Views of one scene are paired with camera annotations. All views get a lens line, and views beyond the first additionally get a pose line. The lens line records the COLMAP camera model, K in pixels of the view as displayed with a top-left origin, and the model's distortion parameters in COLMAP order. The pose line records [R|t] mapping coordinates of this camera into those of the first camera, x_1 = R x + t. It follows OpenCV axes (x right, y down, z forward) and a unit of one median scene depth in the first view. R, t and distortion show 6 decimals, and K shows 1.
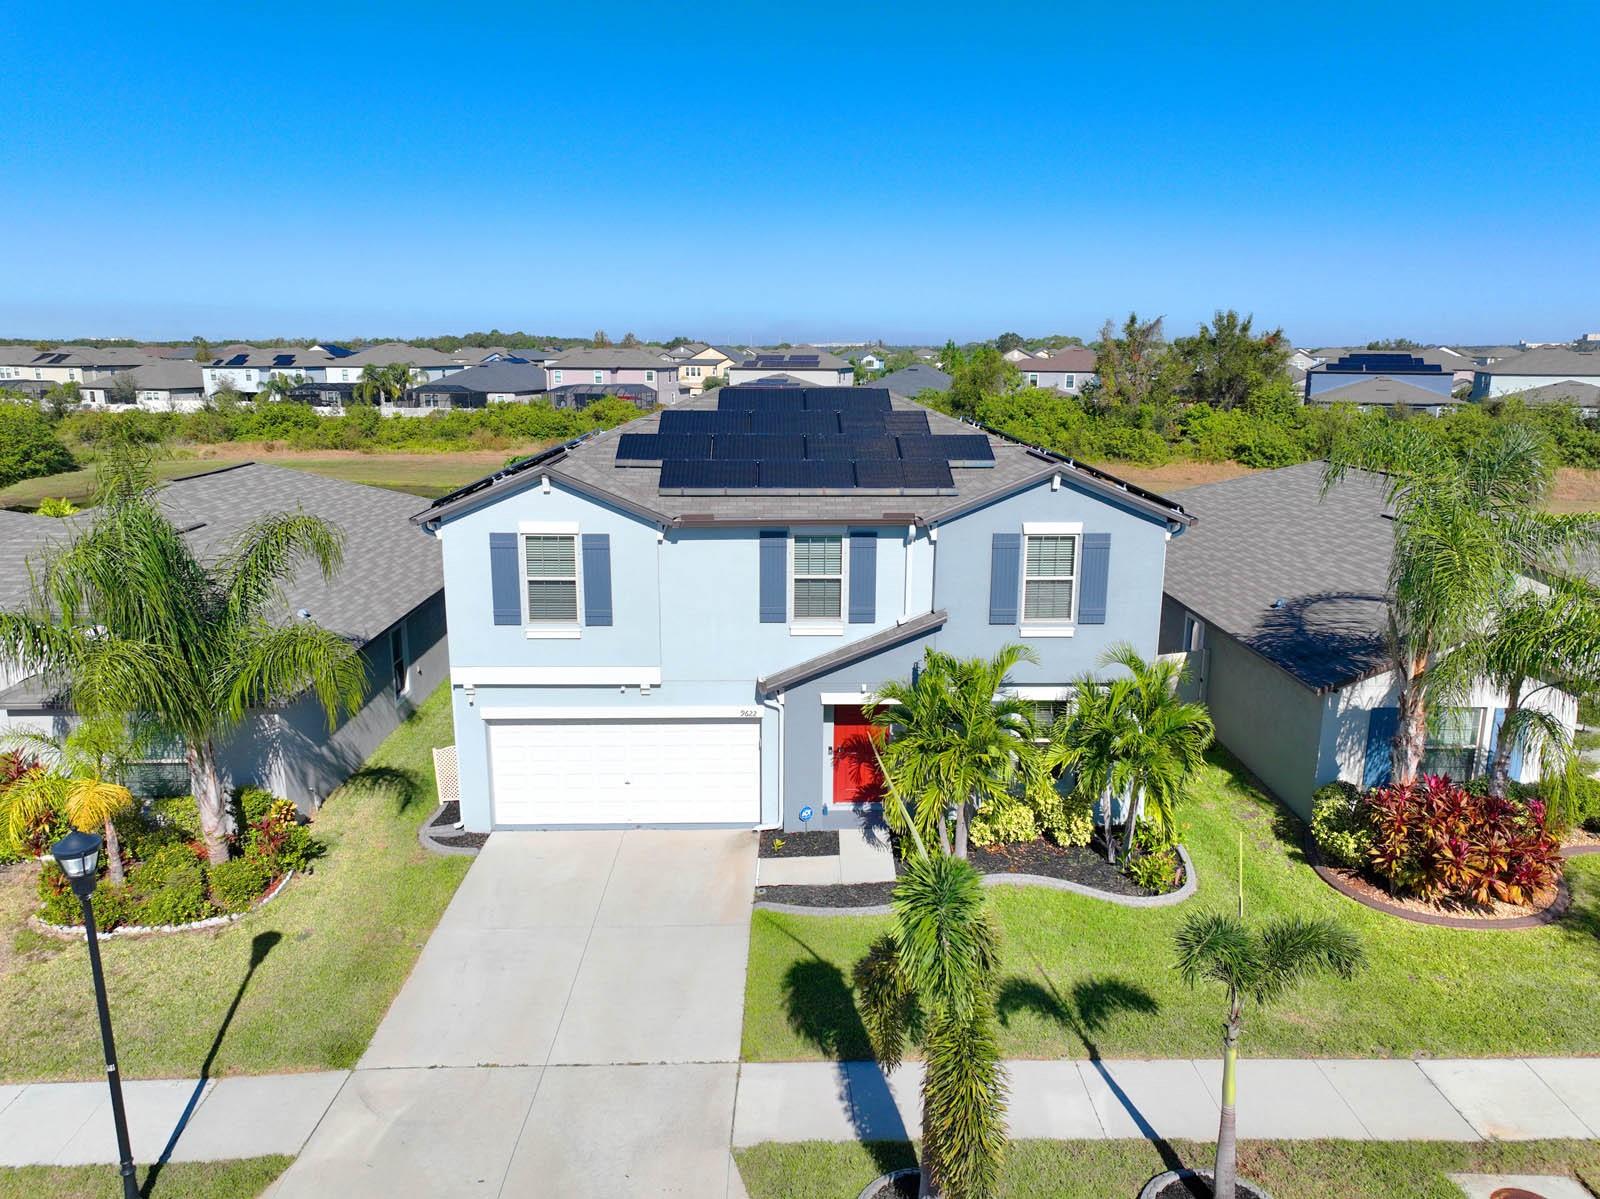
lens RADIAL K [[1127.5, 0, 797.0], [0, 1127.5, 601.2], [0, 0, 1]] dist [-0.001997, 0.013427]
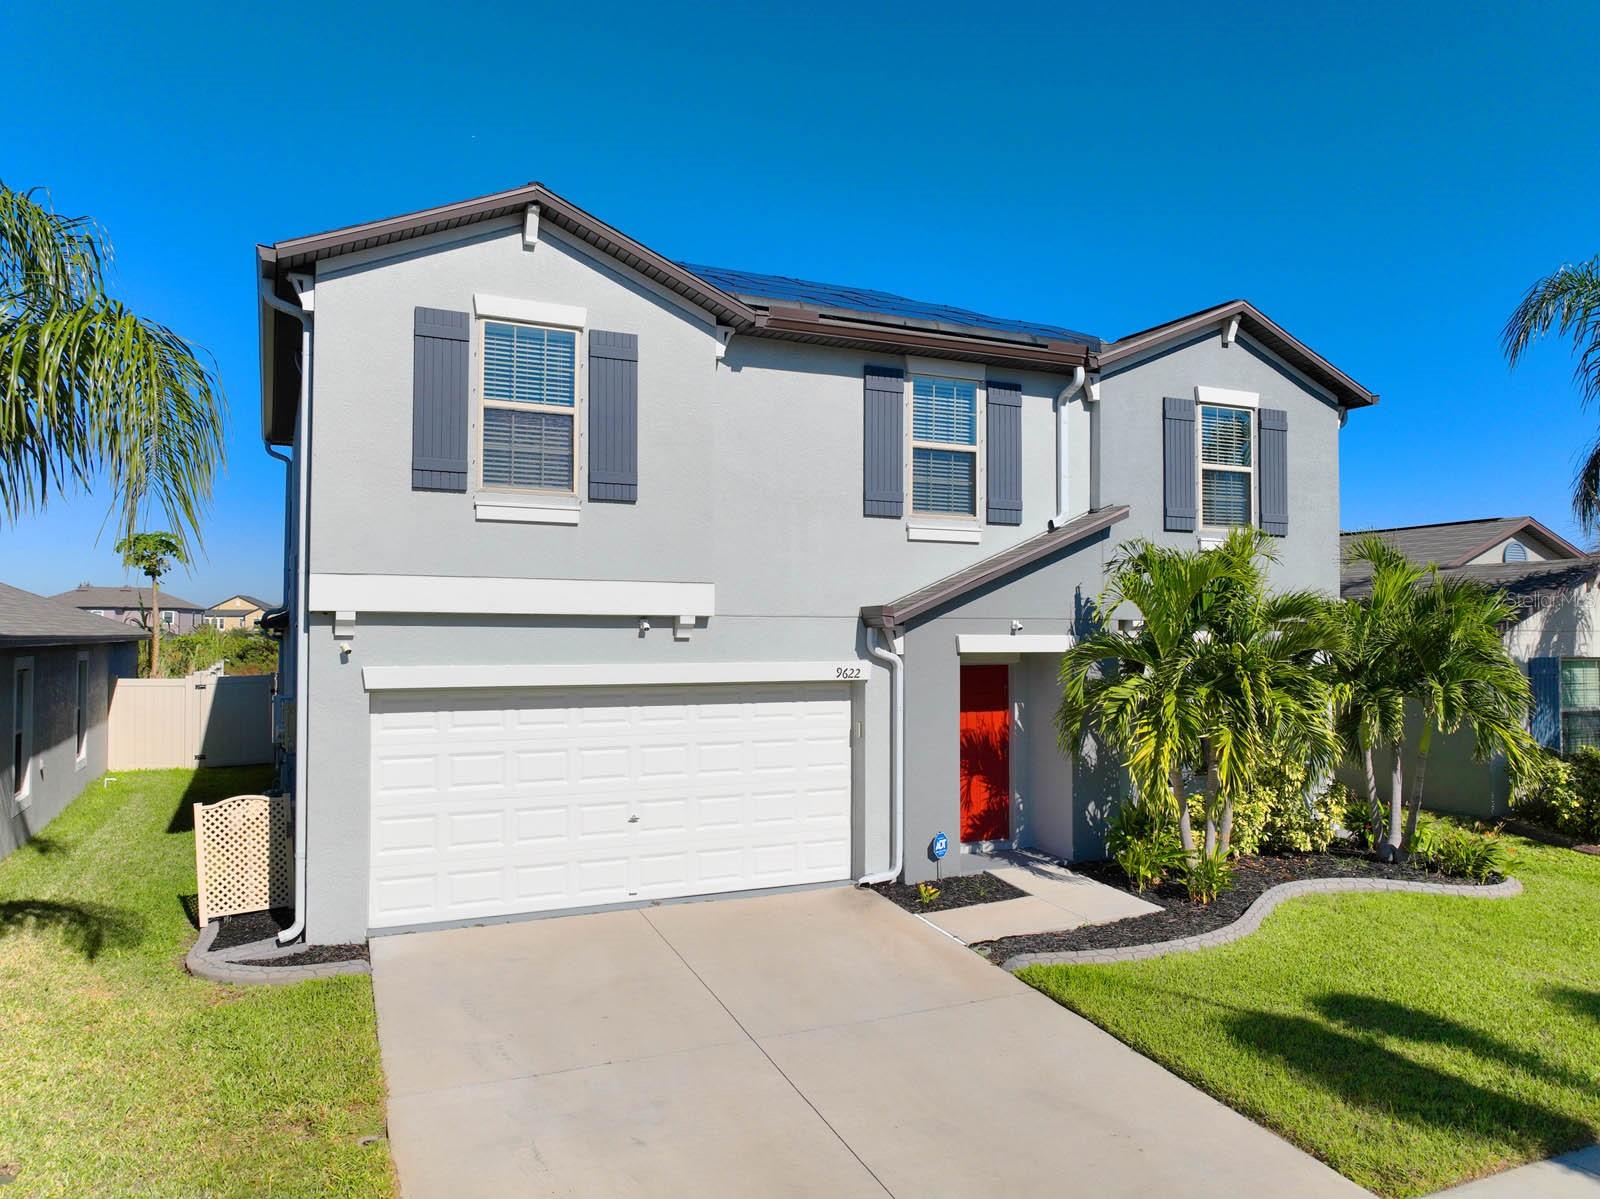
lens RADIAL K [[1127.5, 0, 795.7], [0, 1127.5, 604.6], [0, 0, 1]] dist [-0.001997, 0.013427]
pose [[0.916246, 0.008484, 0.400526, -0.309107], [0.089637, 0.970087, -0.225602, 0.198169], [-0.390459, 0.242609, 0.888078, 0.488497]]
